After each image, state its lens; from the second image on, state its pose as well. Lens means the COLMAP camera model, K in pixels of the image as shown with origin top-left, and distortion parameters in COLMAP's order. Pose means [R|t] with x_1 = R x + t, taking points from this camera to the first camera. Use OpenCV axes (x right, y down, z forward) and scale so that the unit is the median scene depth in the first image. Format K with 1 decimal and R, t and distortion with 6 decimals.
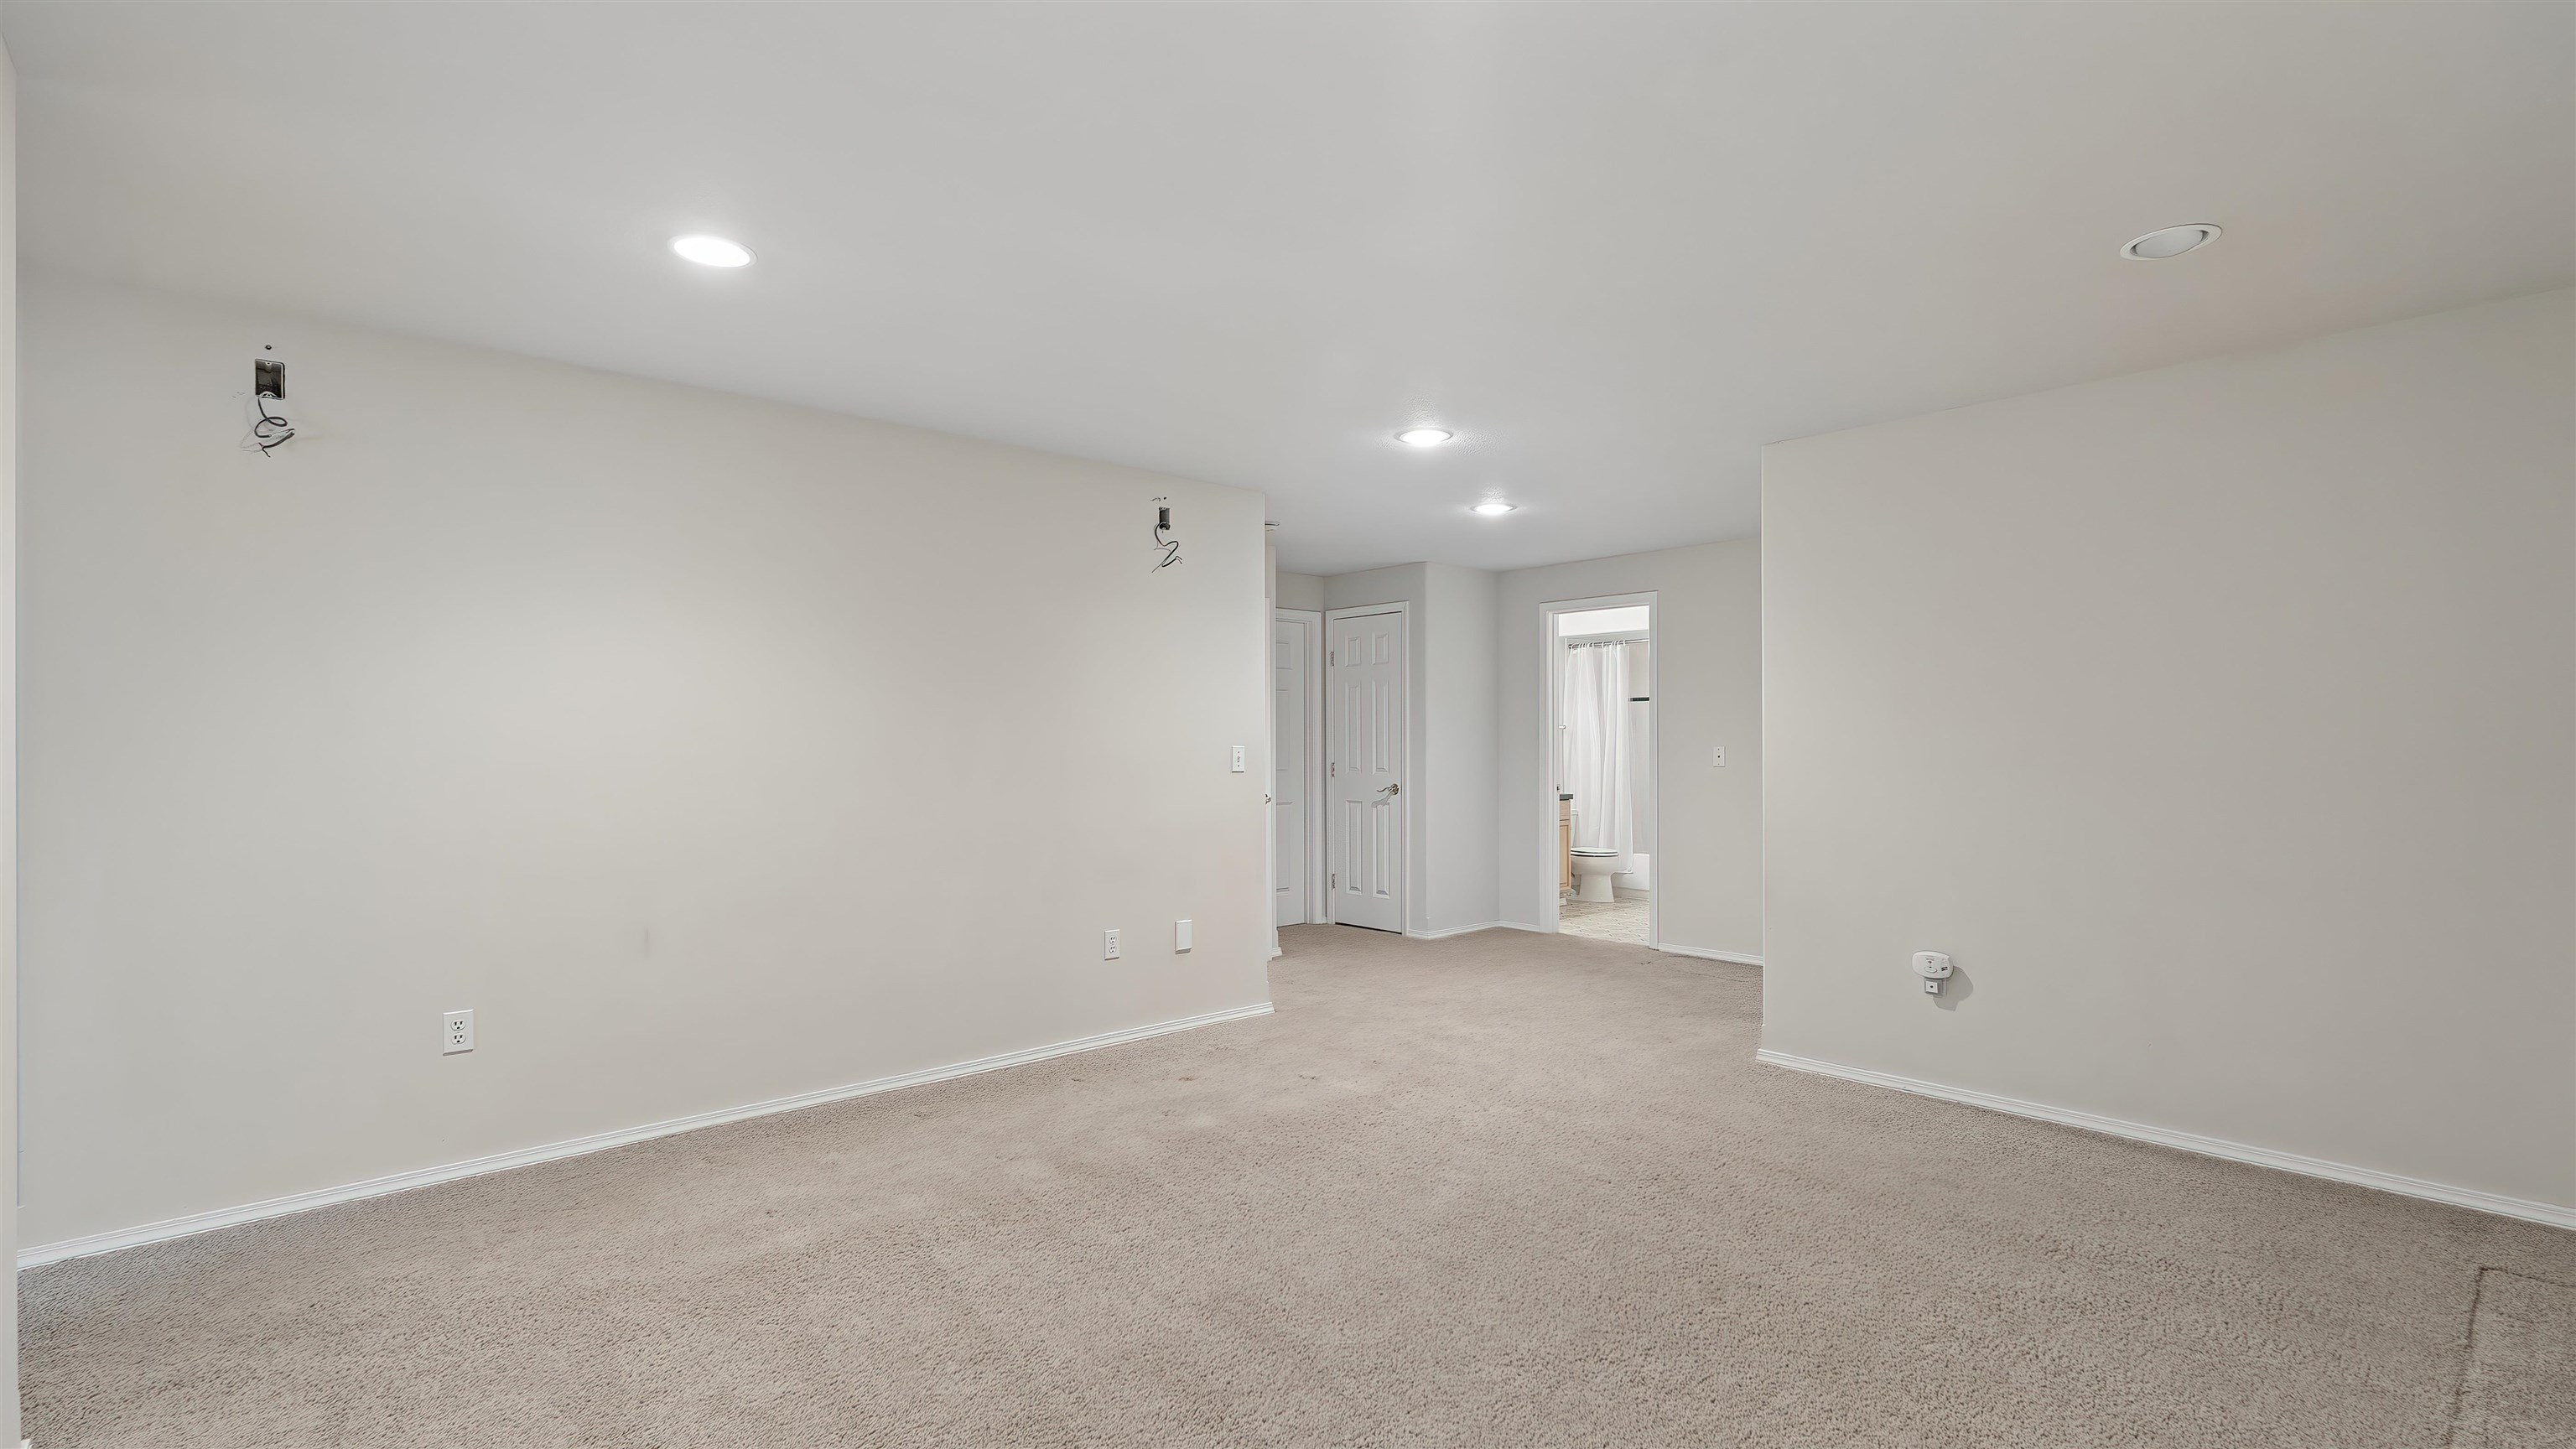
lens RADIAL K [[1127.0, 0, 1281.0], [0, 1127.0, 736.3], [0, 0, 1]] dist [-0.004214, 0.000791]
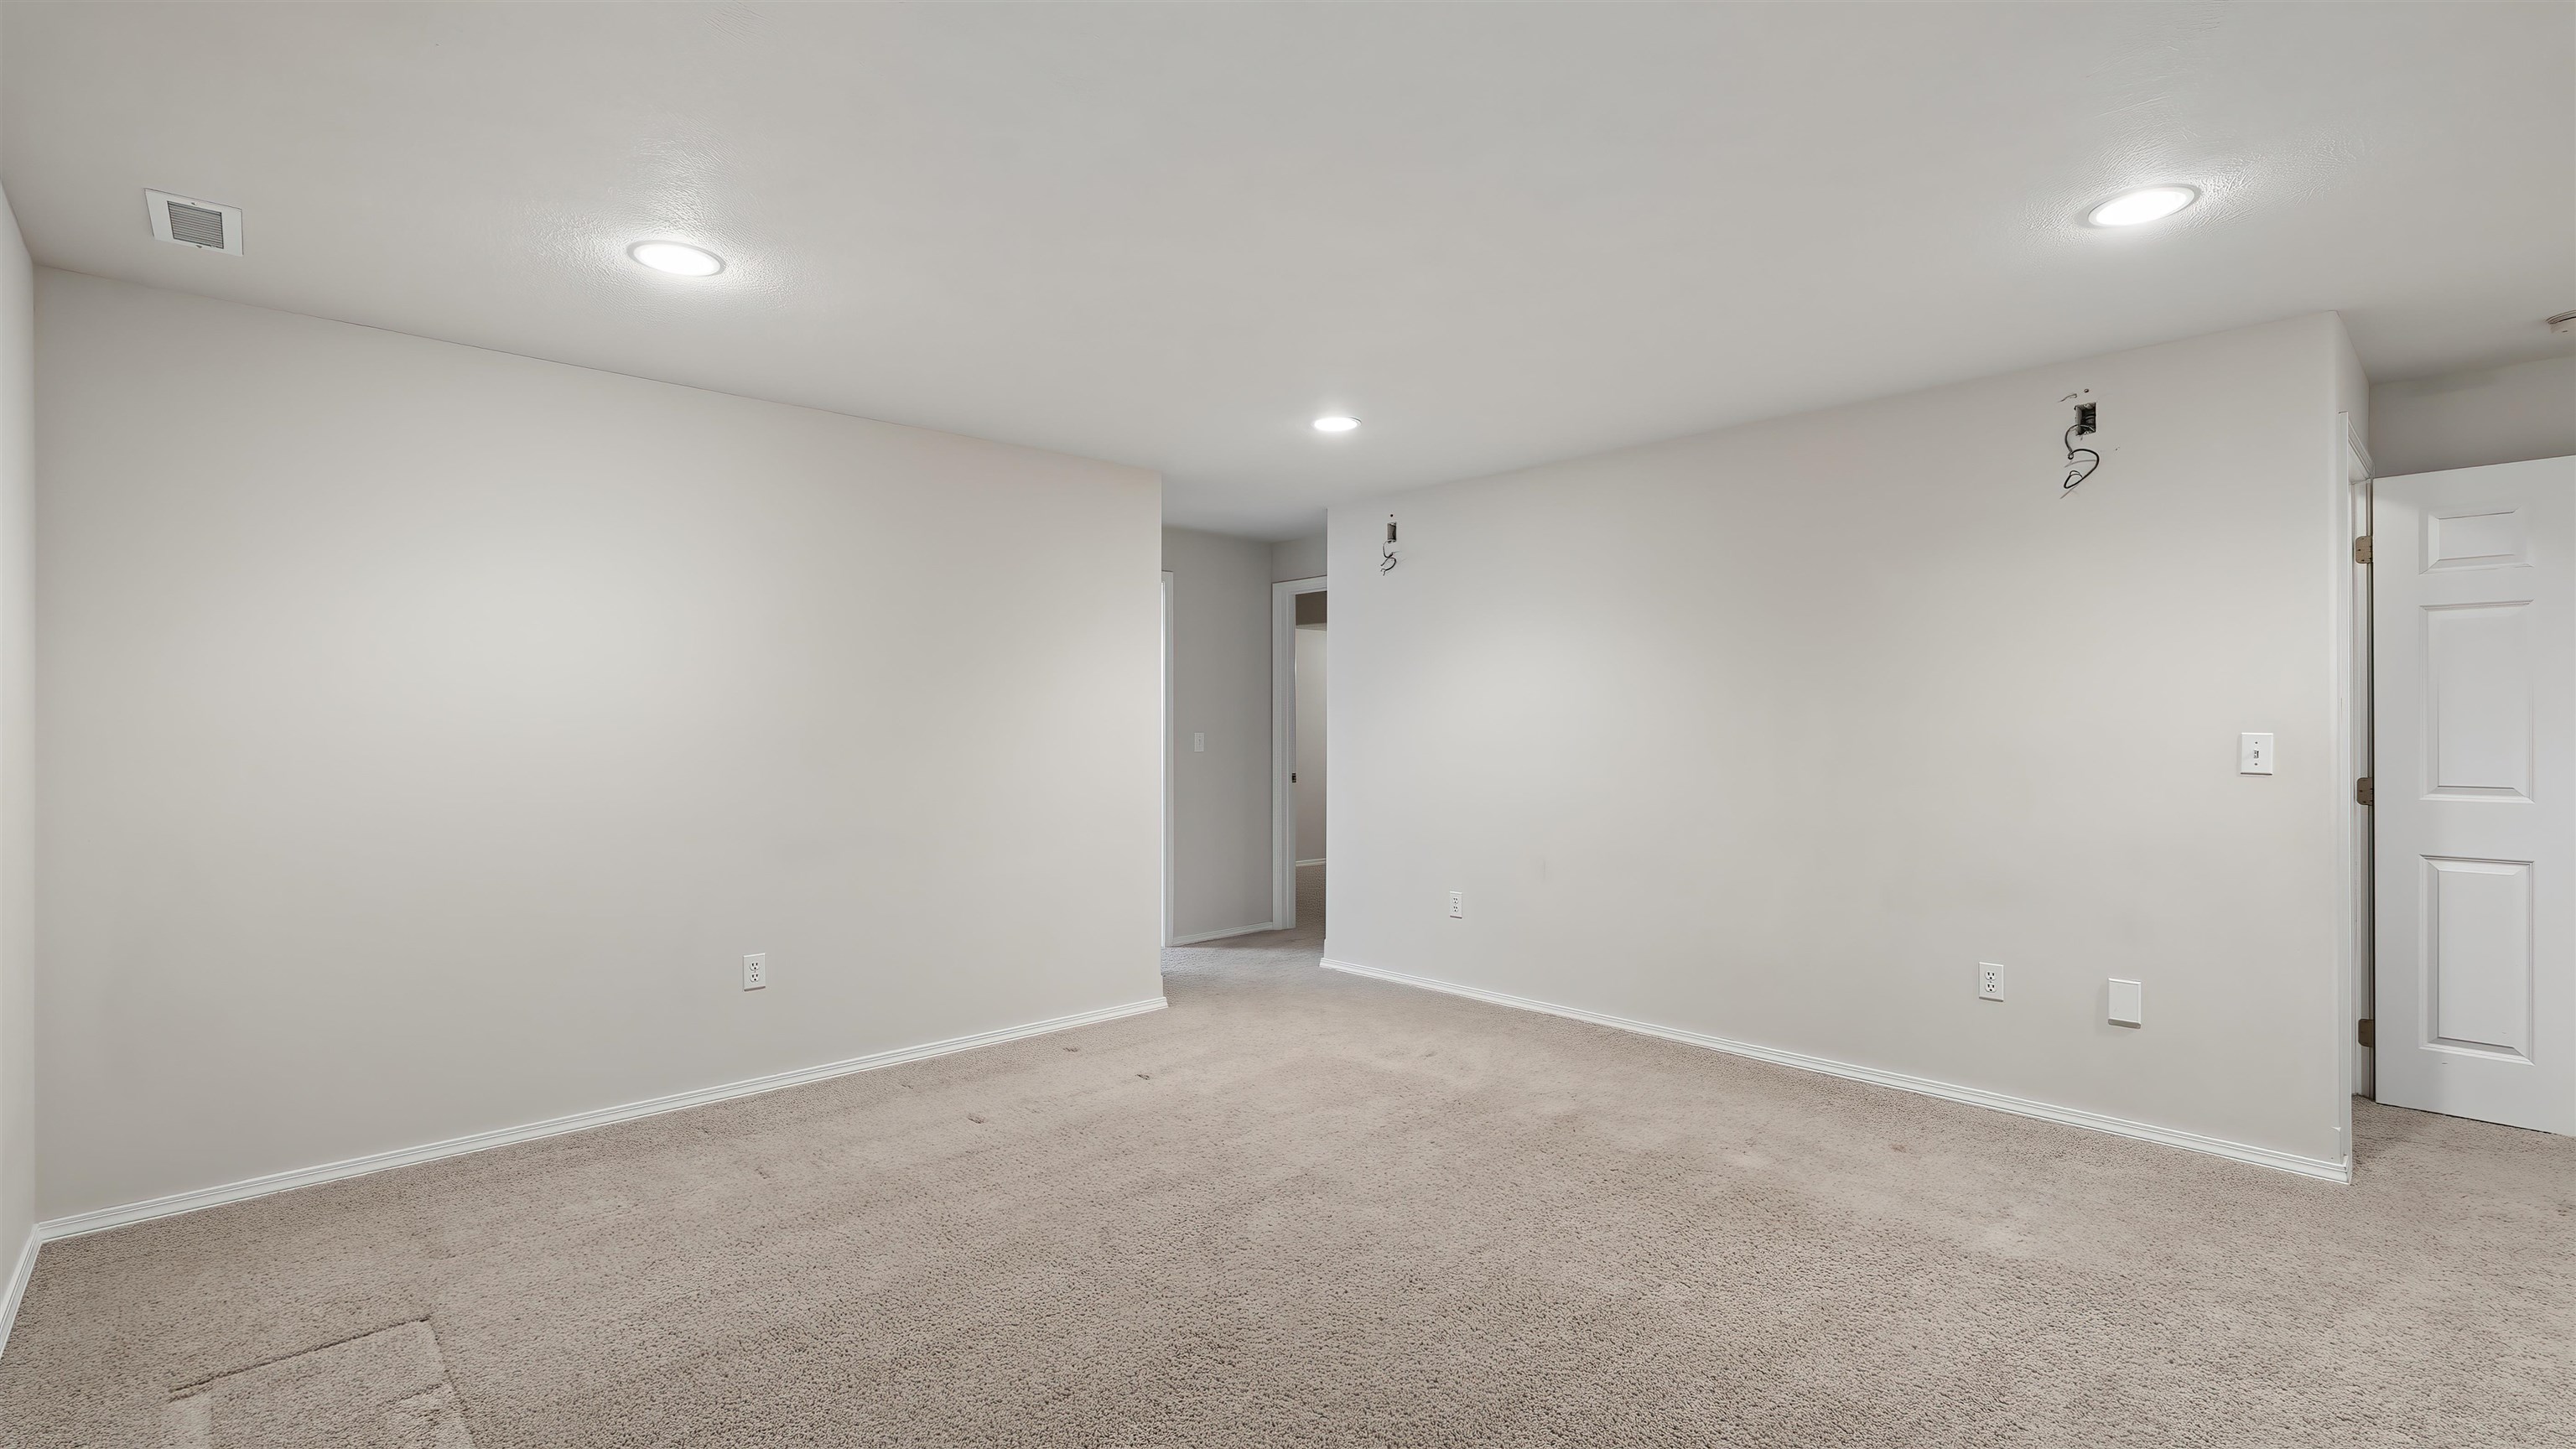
lens RADIAL K [[1127.0, 0, 1354.2], [0, 1127.0, 738.0], [0, 0, 1]] dist [-0.004214, 0.000791]
pose [[0.077938, 0.003427, -0.996952, 0.590928], [0.003211, 0.999988, 0.003688, 0.008512], [0.996953, -0.003489, 0.077926, 0.483455]]
